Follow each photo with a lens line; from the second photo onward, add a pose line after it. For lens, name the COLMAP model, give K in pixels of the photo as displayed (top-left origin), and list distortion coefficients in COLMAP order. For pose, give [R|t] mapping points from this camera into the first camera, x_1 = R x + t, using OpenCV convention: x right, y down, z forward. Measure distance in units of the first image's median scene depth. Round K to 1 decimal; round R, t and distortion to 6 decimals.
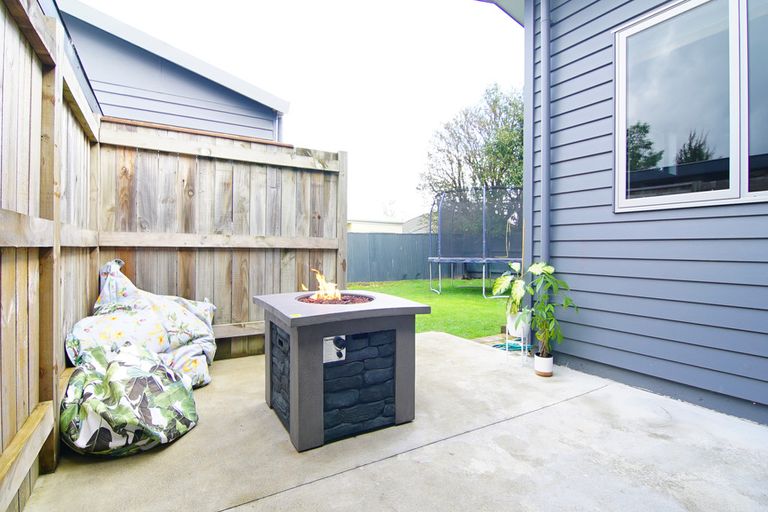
lens RADIAL K [[376.2, 0, 383.9], [0, 376.2, 254.3], [0, 0, 1]] dist [-0.006364, -0.002619]
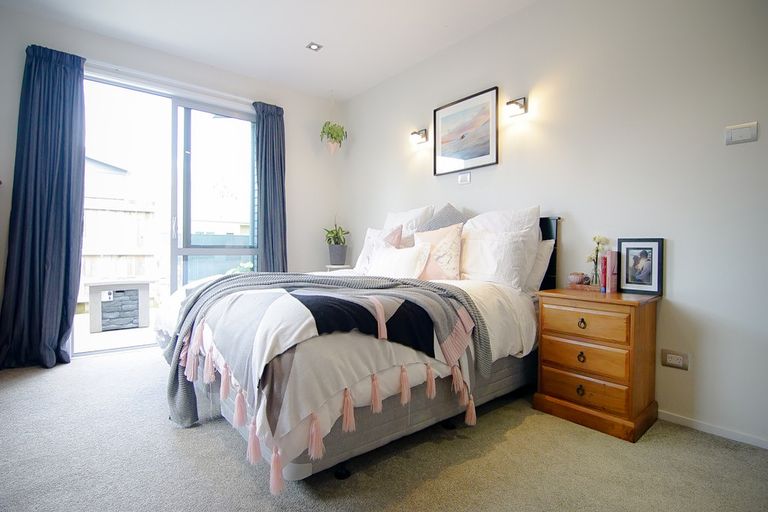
lens RADIAL K [[376.2, 0, 383.7], [0, 376.2, 254.0], [0, 0, 1]] dist [-0.006364, -0.002619]
pose [[0.989956, 0.006955, 0.141205, 1.335207], [-0.007174, 0.999974, 0.001046, -0.049960], [-0.141194, -0.002048, 0.989980, -1.753213]]
